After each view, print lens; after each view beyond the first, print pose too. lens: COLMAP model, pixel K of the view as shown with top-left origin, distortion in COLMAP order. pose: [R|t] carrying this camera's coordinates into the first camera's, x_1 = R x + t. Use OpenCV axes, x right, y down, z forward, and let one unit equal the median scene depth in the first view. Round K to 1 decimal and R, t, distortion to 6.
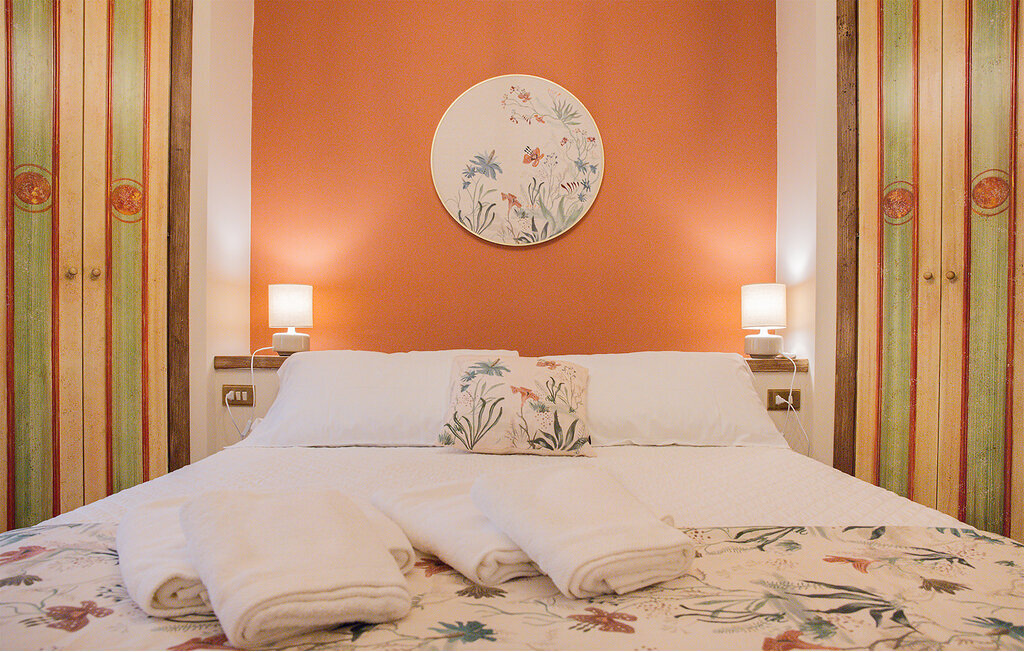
lens RADIAL K [[687.3, 0, 512.0], [0, 687.3, 326.0], [0, 0, 1]] dist [-0.099170, 0.074246]
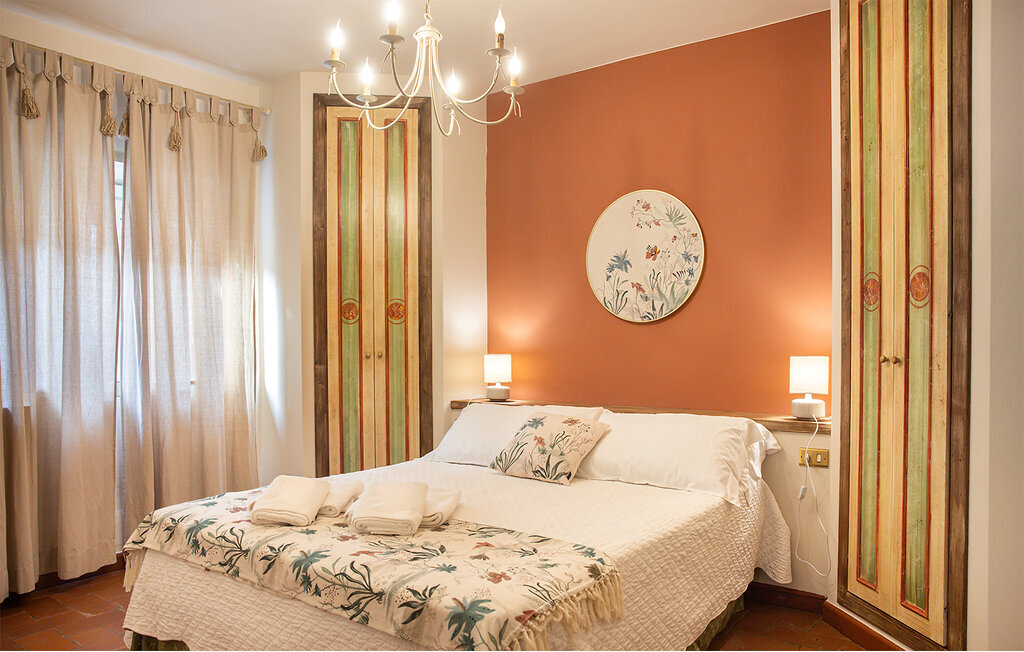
lens RADIAL K [[687.3, 0, 512.0], [0, 687.3, 326.0], [0, 0, 1]] dist [-0.099170, 0.074246]
pose [[0.801118, -0.026167, -0.597934, 0.683973], [0.018412, 0.999648, -0.019077, -0.103463], [0.598223, 0.004274, 0.801318, -0.232182]]
